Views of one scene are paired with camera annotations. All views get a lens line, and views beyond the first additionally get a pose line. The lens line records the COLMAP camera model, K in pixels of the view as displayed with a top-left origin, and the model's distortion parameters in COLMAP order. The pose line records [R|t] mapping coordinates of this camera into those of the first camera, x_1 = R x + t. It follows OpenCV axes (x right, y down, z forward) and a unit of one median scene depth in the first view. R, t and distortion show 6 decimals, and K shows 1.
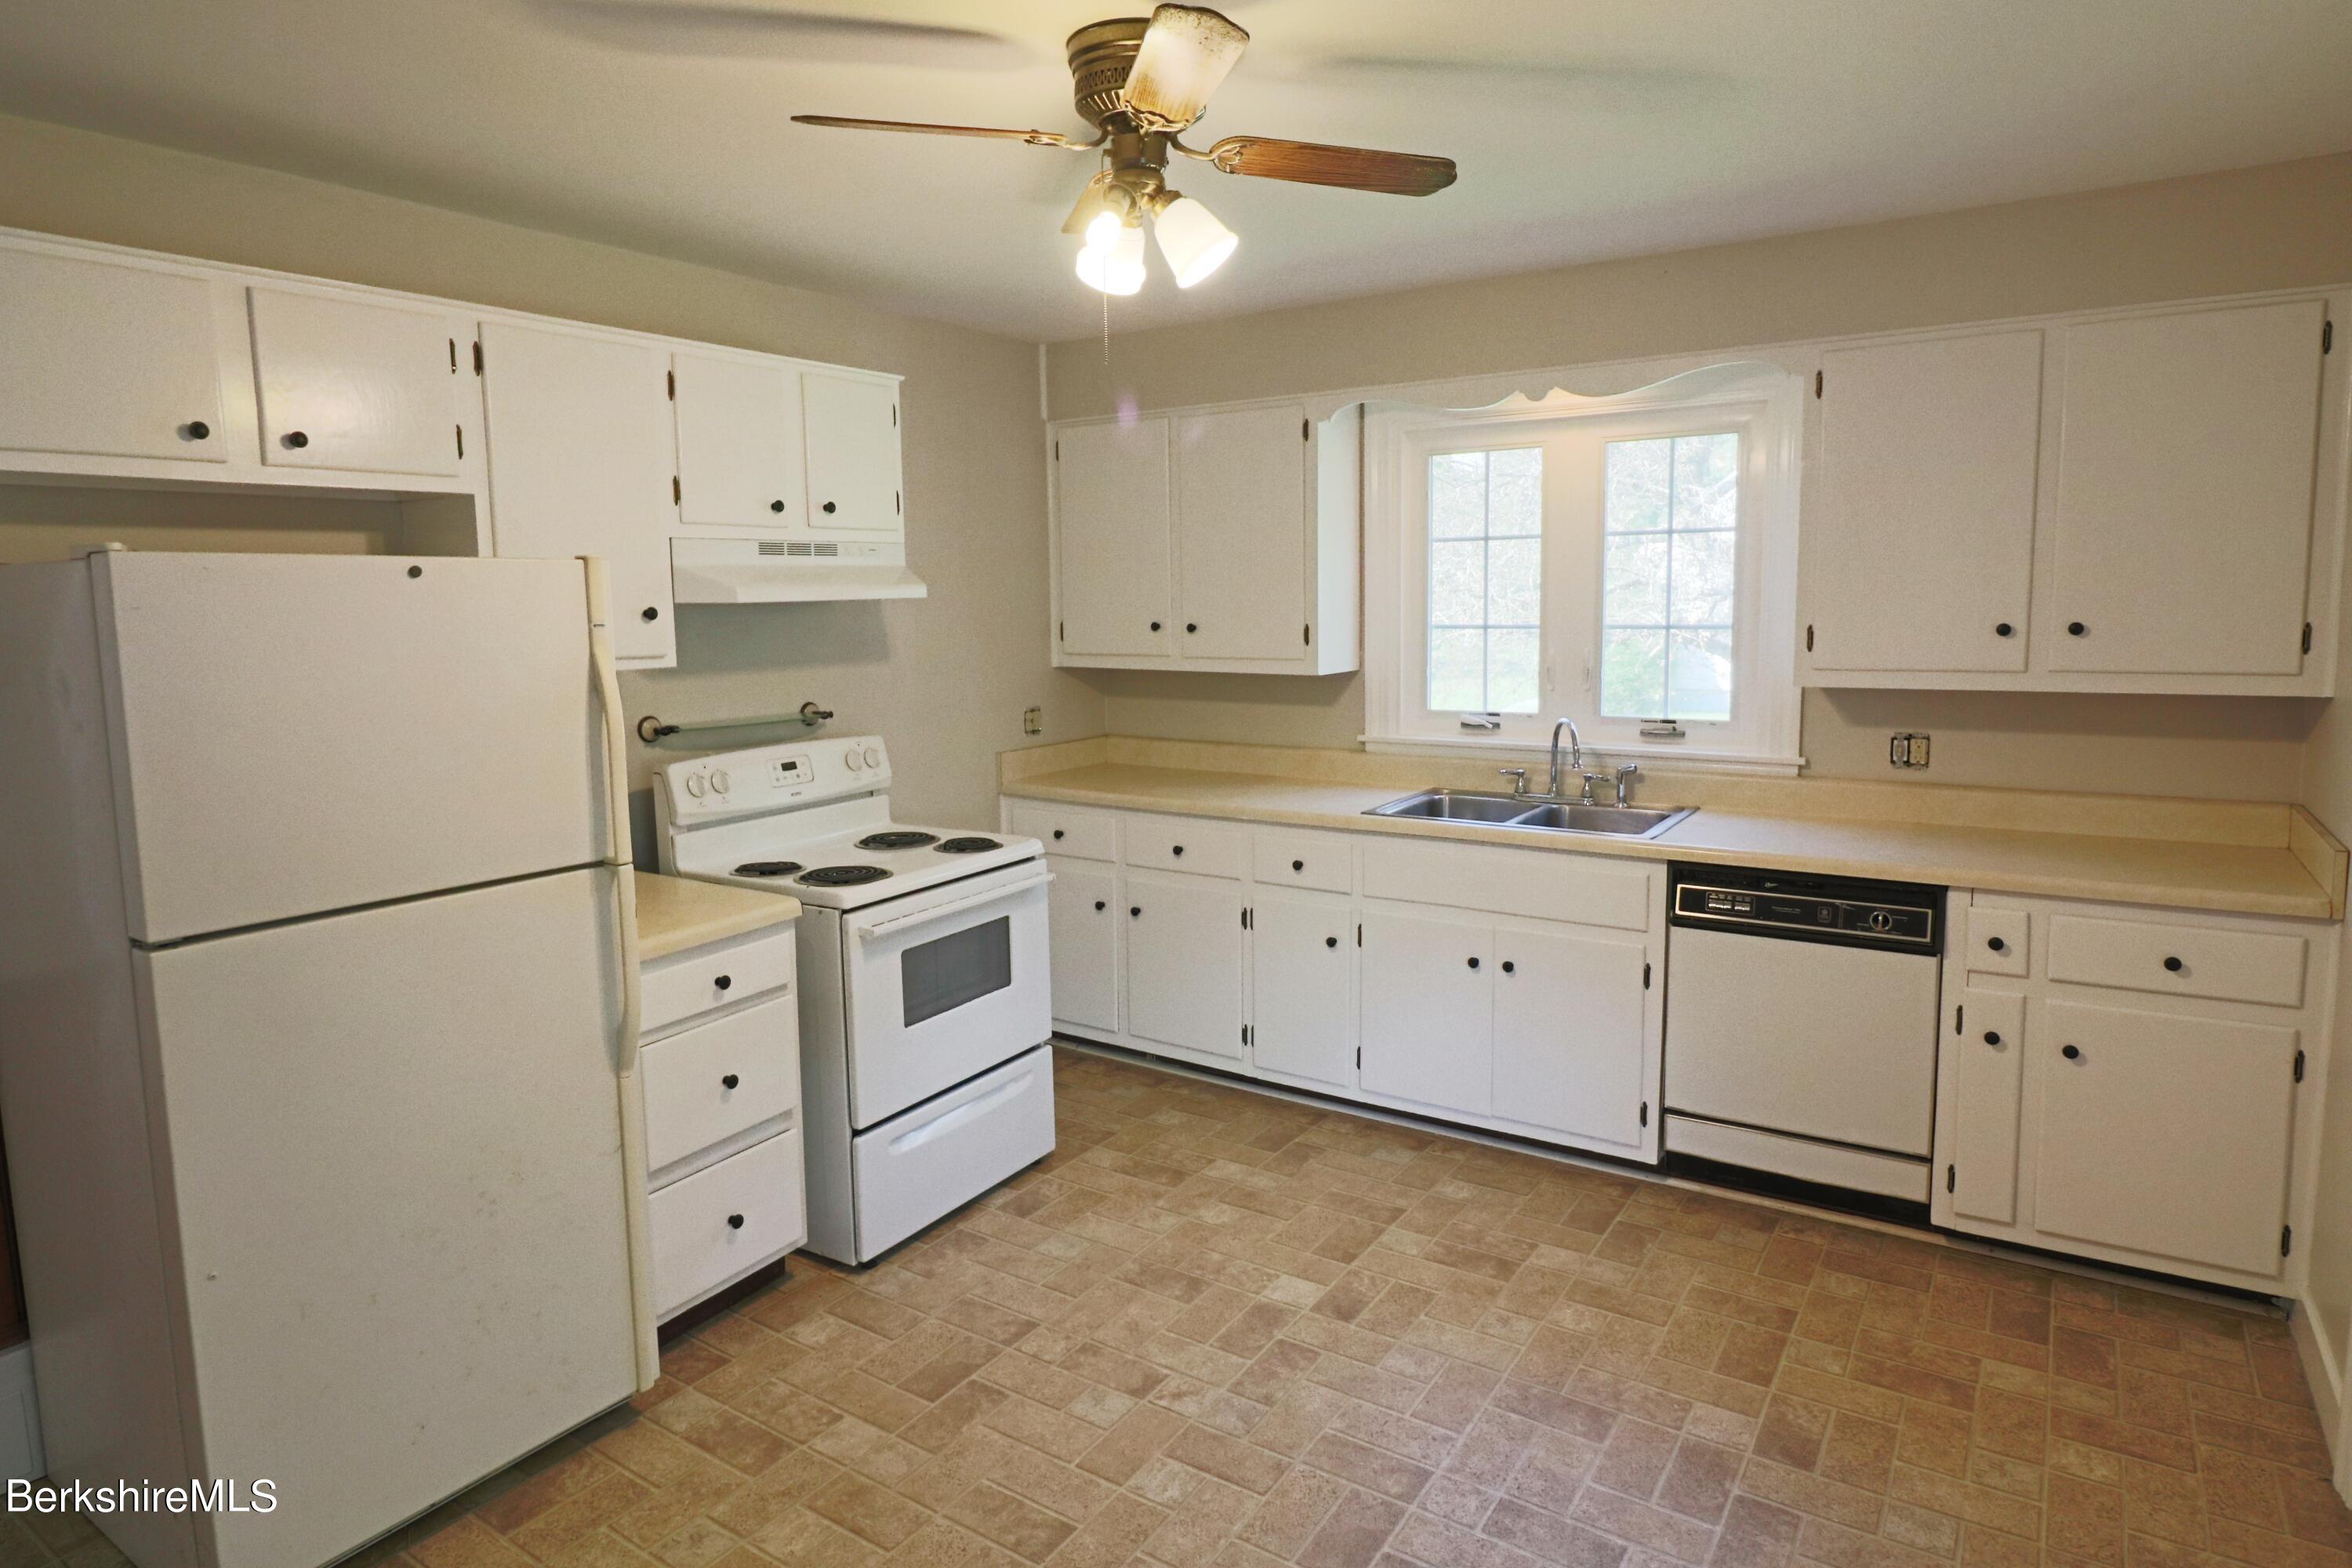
lens RADIAL K [[1361.7, 0, 1165.6], [0, 1361.7, 773.9], [0, 0, 1]] dist [0.001424, -0.012355]
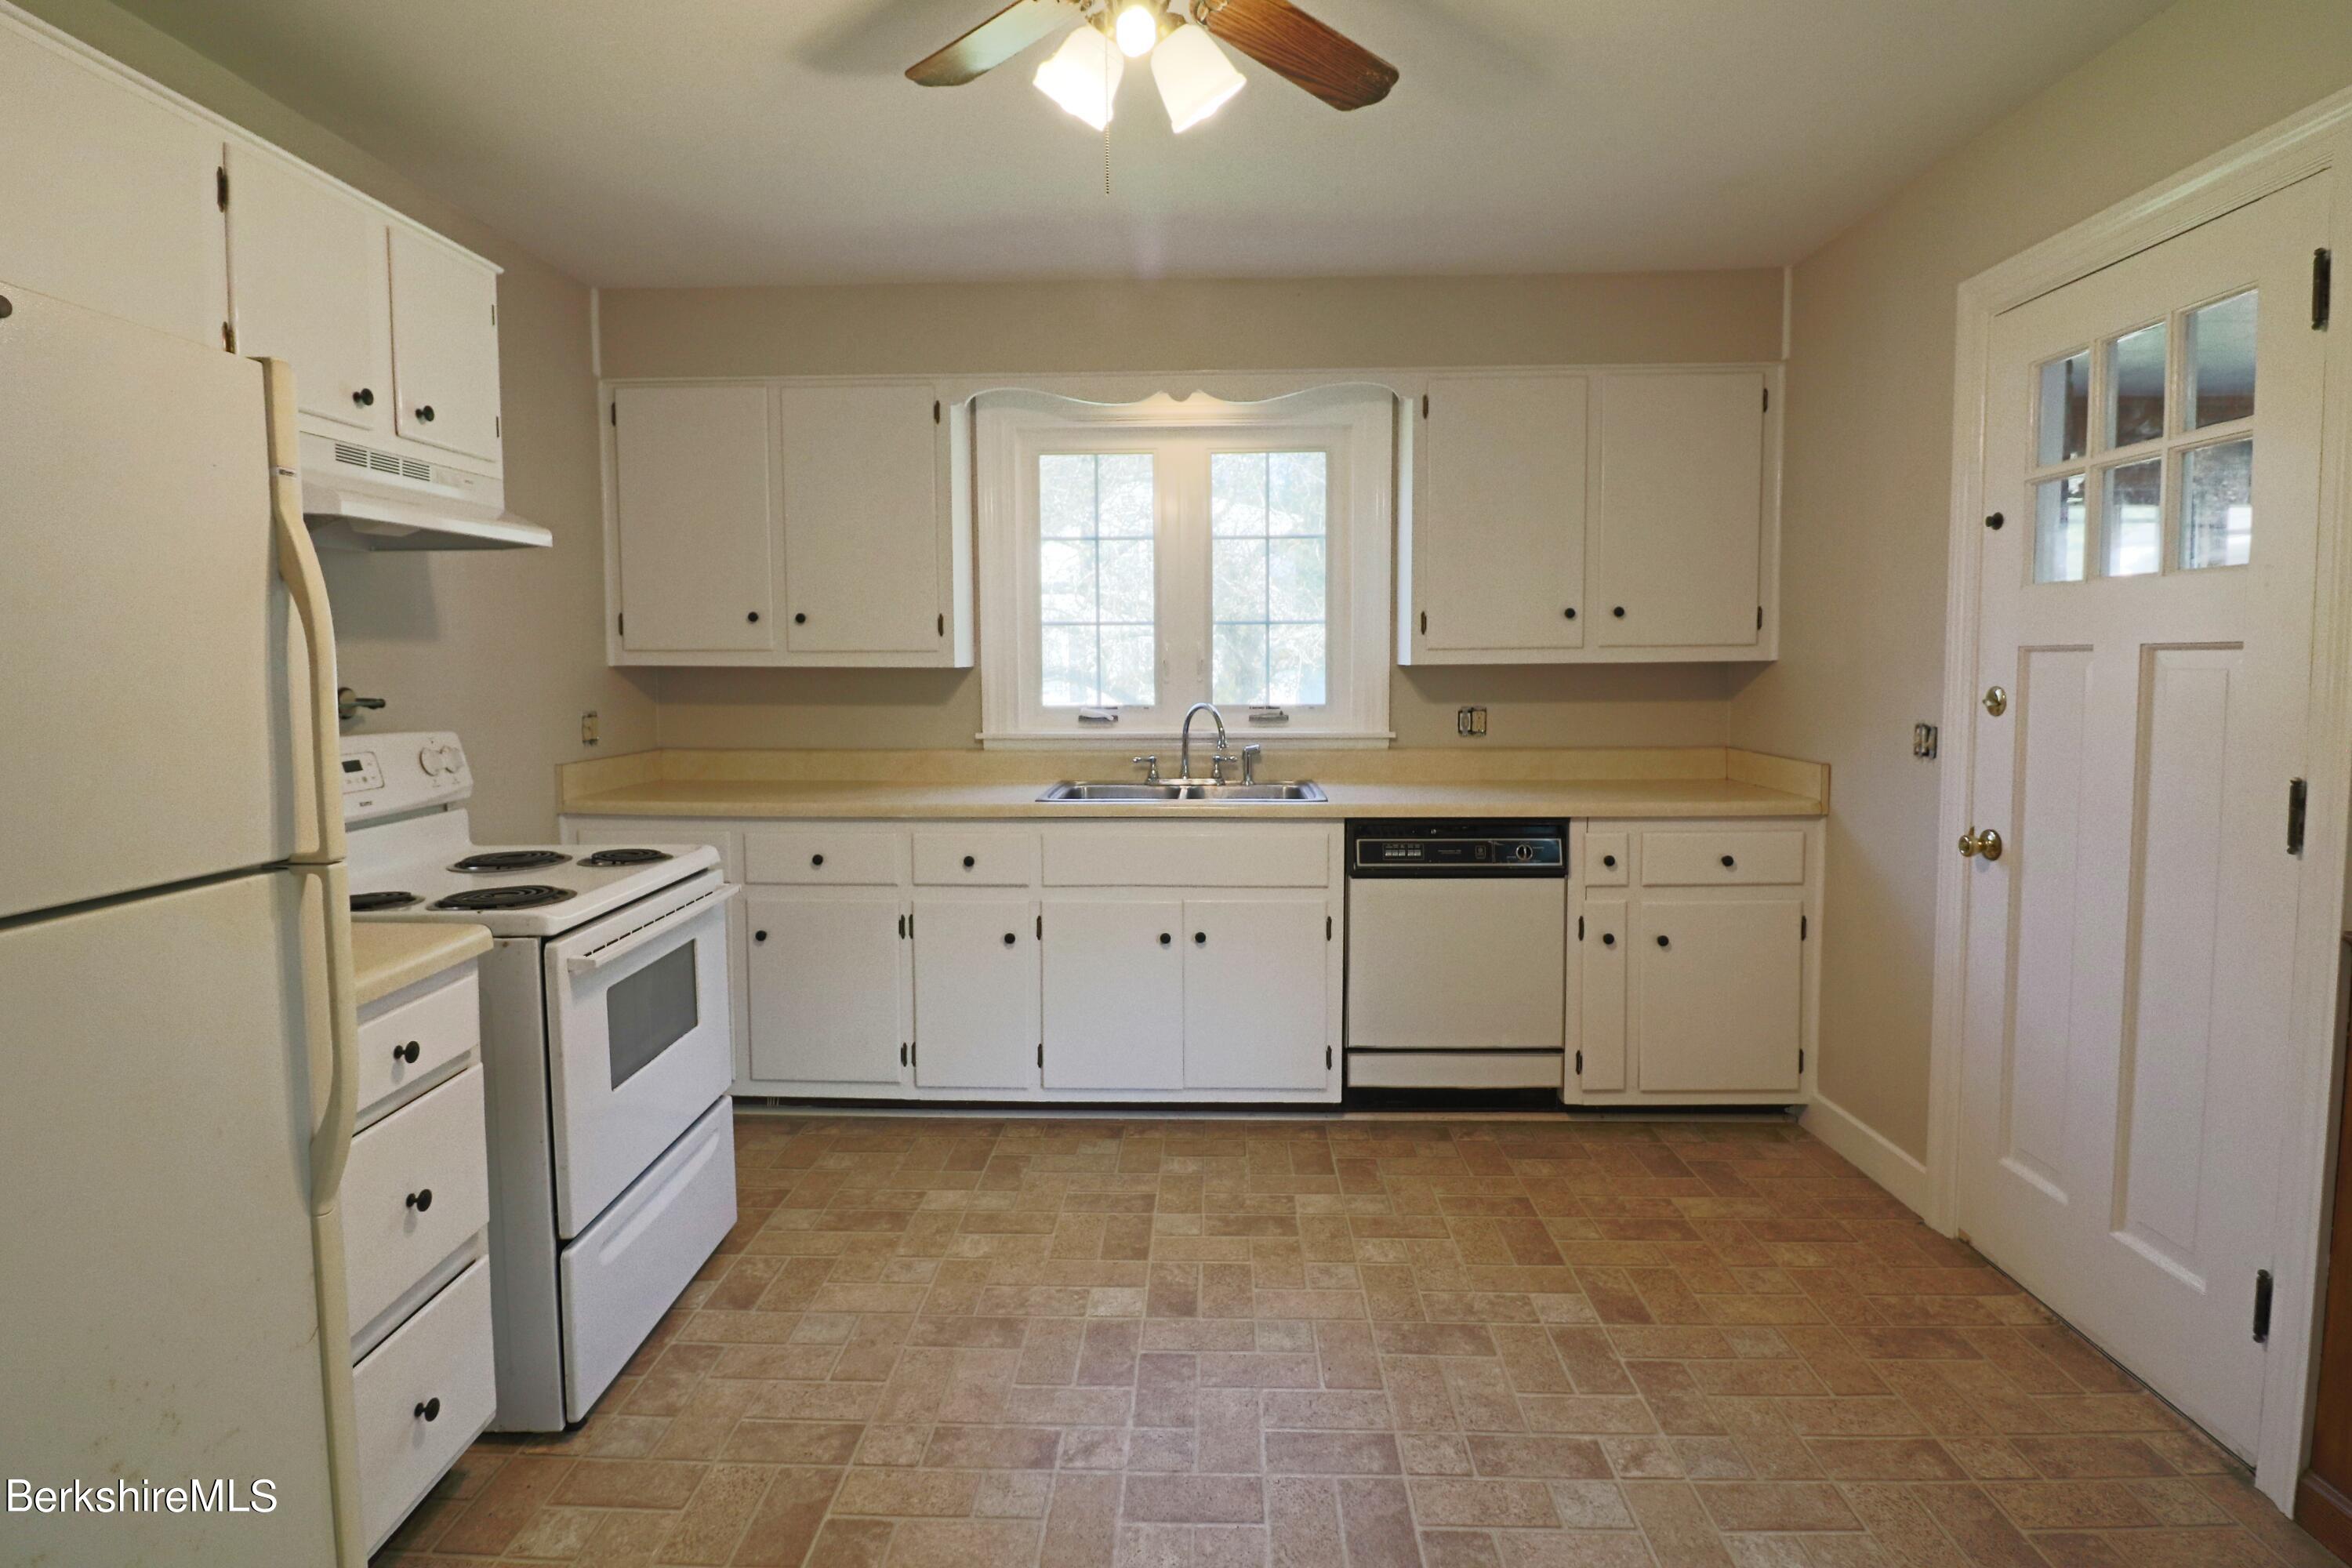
lens RADIAL K [[1222.3, 0, 1180.8], [0, 1222.3, 763.9], [0, 0, 1]] dist [-0.002285, -0.008516]
pose [[0.843704, -0.032331, 0.535834, -0.269116], [0.063673, 0.997165, -0.040091, 0.050180], [-0.533019, 0.067943, 0.843371, 0.236173]]
